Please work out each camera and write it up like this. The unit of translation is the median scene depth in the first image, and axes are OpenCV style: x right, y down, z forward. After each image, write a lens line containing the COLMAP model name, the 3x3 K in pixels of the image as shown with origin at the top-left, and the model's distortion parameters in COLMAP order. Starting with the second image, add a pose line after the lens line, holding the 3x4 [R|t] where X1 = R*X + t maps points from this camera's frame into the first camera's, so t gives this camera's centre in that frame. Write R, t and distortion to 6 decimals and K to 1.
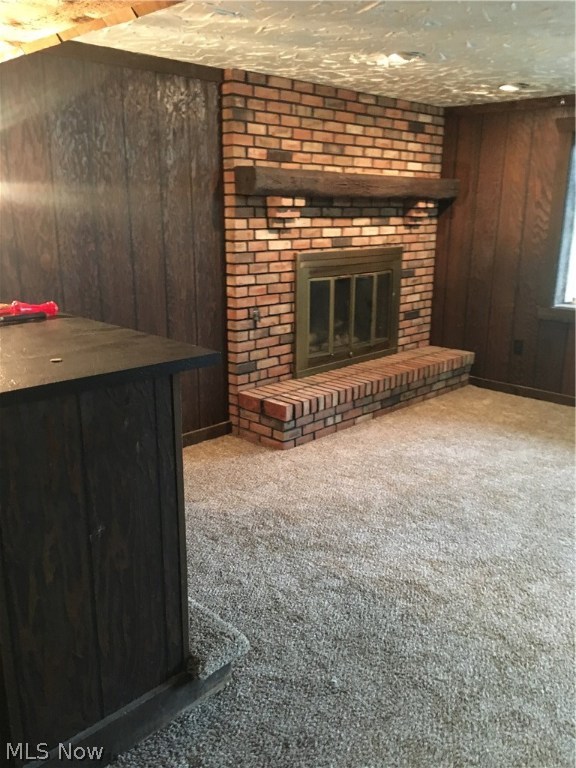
lens RADIAL K [[653.2, 0, 289.2], [0, 653.2, 380.4], [0, 0, 1]] dist [0.089192, -0.116739]
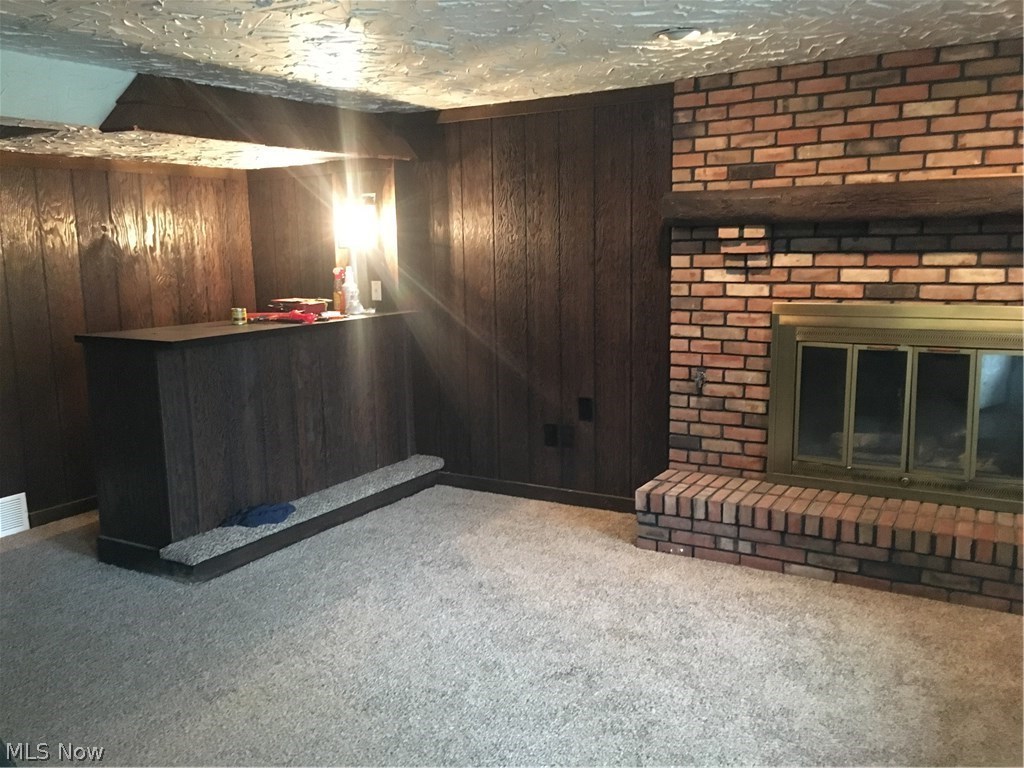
lens RADIAL K [[870.9, 0, 515.3], [0, 870.9, 391.6], [0, 0, 1]] dist [0.089192, -0.116739]
pose [[0.241934, 0.151744, -0.958354, 0.883398], [-0.229837, 0.968548, 0.095336, -0.131846], [0.942679, 0.197200, 0.269201, 0.520948]]
